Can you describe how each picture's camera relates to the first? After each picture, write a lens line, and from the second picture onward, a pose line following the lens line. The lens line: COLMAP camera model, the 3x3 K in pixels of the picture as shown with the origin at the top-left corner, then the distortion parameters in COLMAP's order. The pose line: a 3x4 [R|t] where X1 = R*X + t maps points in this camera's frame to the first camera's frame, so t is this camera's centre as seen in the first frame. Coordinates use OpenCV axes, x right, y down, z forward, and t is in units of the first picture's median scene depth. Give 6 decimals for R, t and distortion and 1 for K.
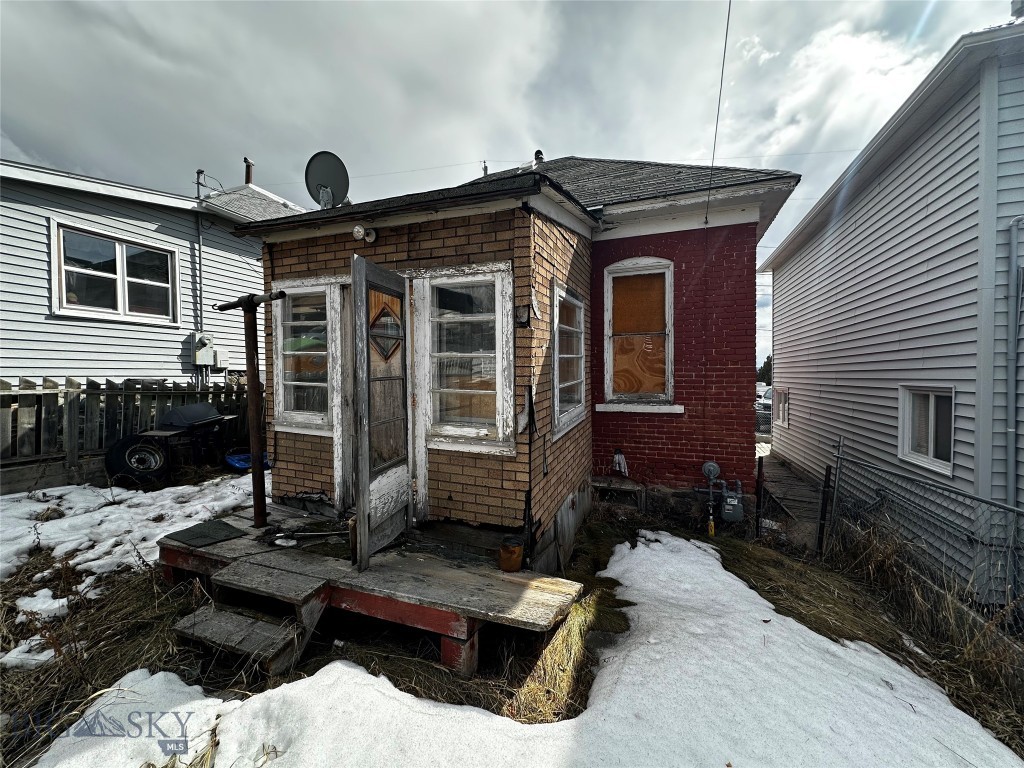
lens RADIAL K [[408.2, 0, 512.0], [0, 408.2, 384.0], [0, 0, 1]] dist [0.000963, 0.000160]
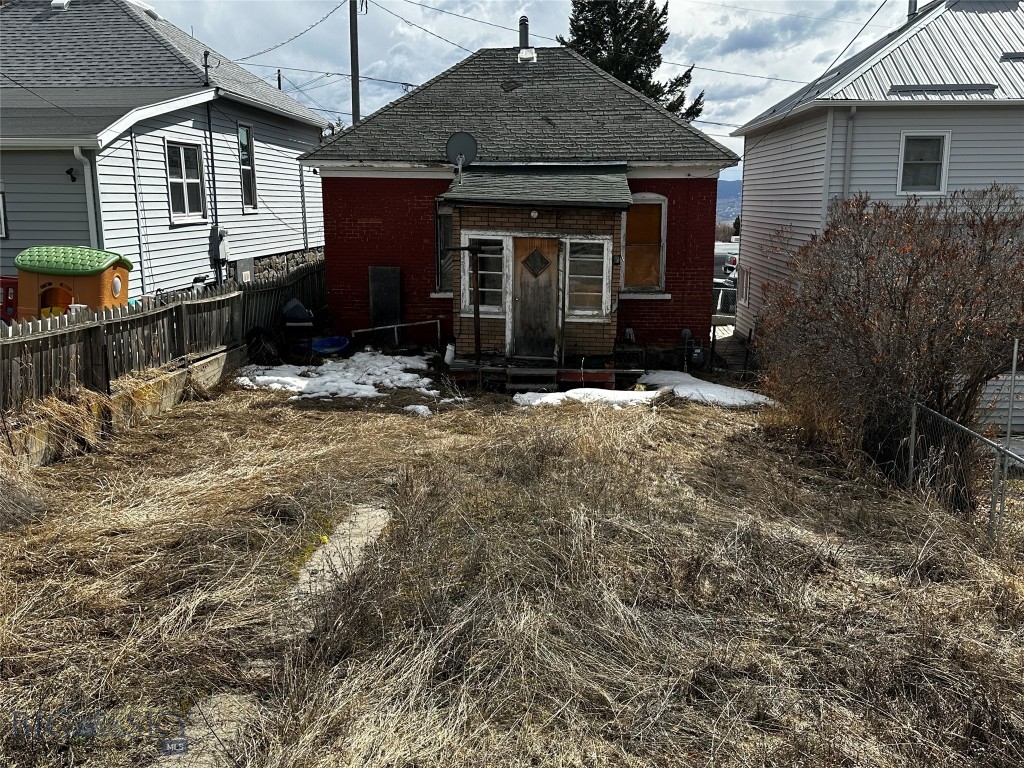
lens RADIAL K [[965.2, 0, 512.0], [0, 965.2, 384.0], [0, 0, 1]] dist [0.153094, 0.003635]
pose [[0.953648, -0.051329, 0.296515, -1.734911], [0.000544, 0.985638, 0.168873, -0.320378], [-0.300925, -0.160884, 0.939979, -3.203009]]
